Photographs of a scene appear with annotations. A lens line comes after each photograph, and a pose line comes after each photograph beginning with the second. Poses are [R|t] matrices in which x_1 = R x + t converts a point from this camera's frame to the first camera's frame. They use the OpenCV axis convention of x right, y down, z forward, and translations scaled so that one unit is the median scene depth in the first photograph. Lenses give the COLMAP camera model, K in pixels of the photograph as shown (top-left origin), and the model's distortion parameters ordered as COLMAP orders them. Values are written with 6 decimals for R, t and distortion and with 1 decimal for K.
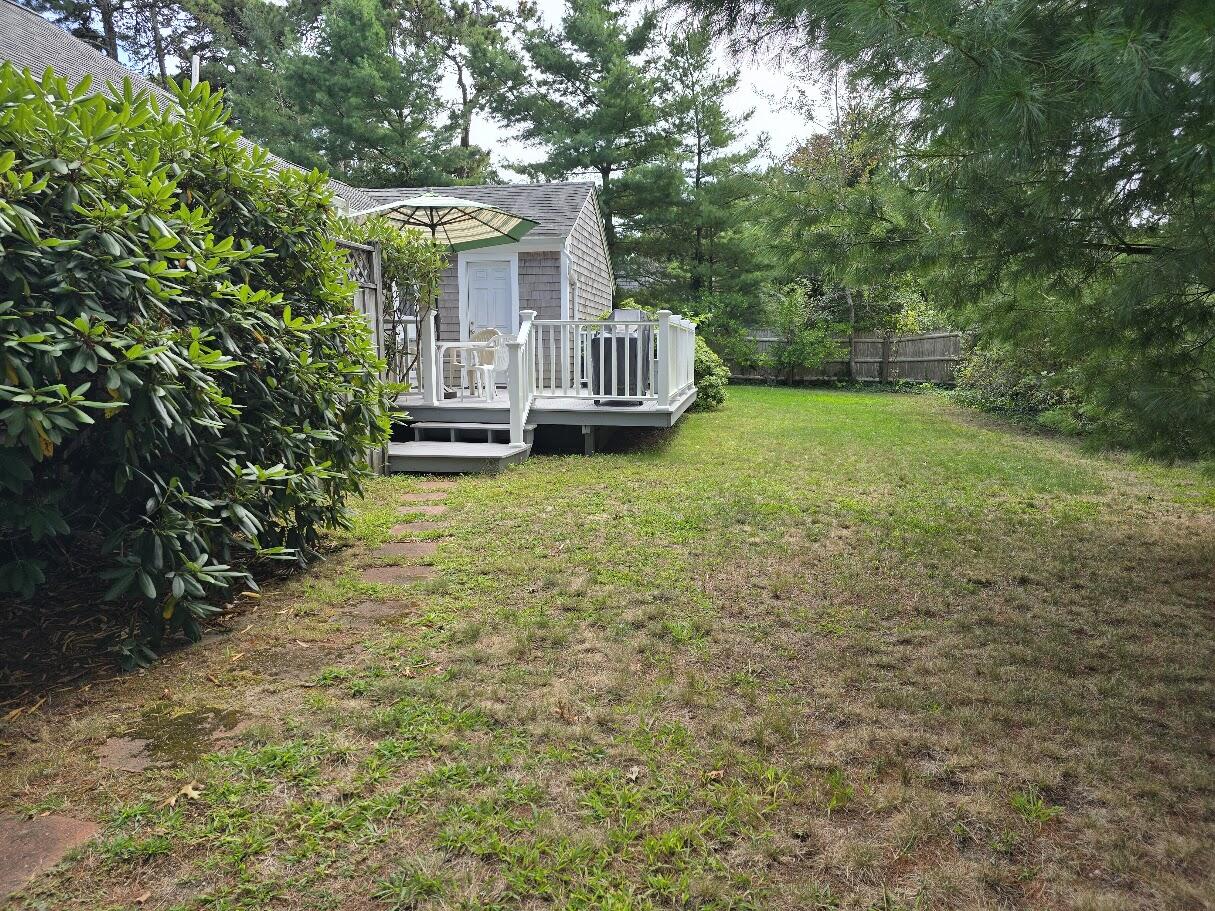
lens RADIAL K [[856.7, 0, 600.7], [0, 856.7, 457.3], [0, 0, 1]] dist [0.084465, -0.056099]
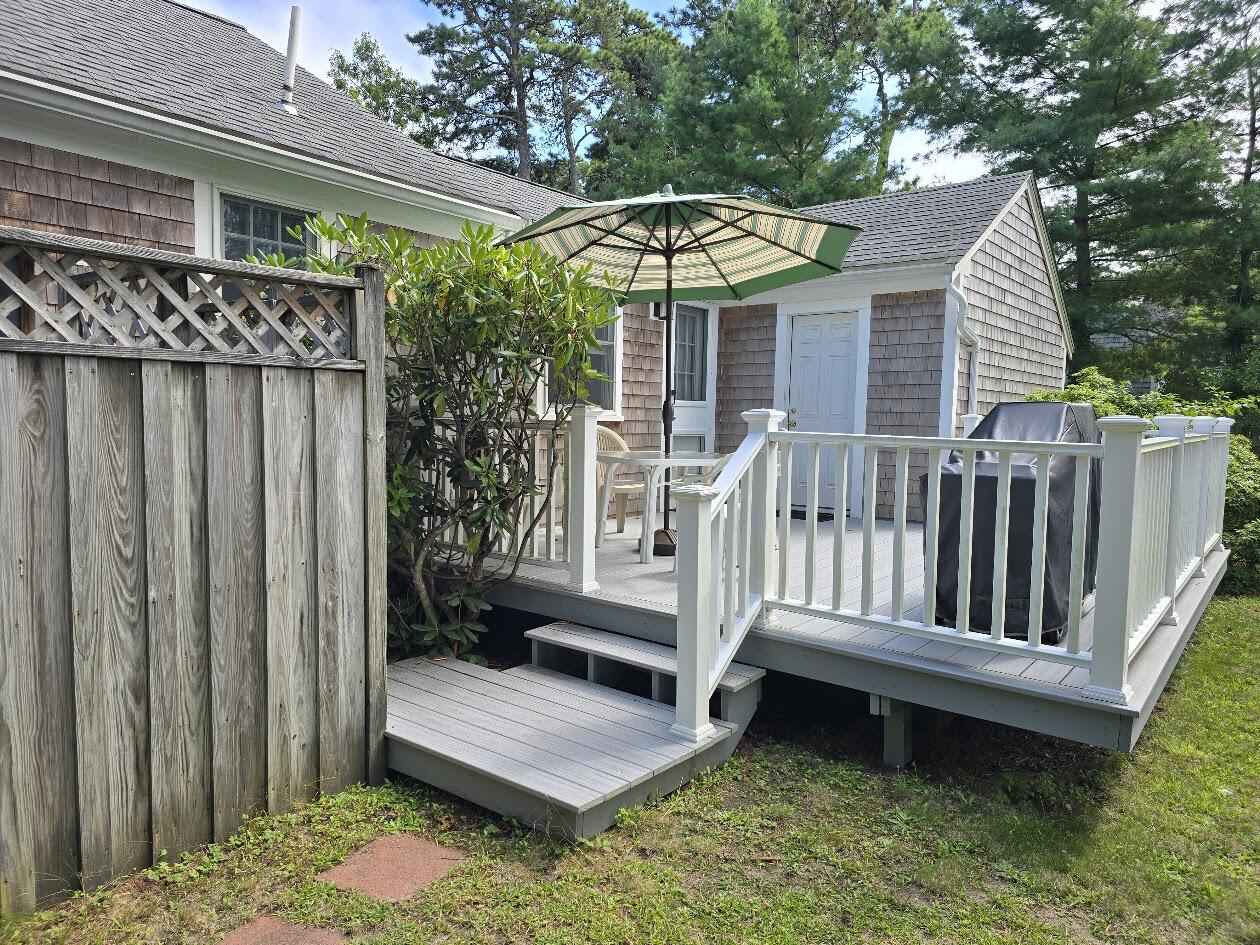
lens RADIAL K [[888.4, 0, 623.0], [0, 888.4, 474.4], [0, 0, 1]] dist [0.084465, -0.056099]
pose [[0.888345, 0.050765, -0.456362, 0.023505], [-0.076852, 0.996288, -0.038773, -0.044527], [0.452700, 0.069516, 0.888949, 0.220512]]
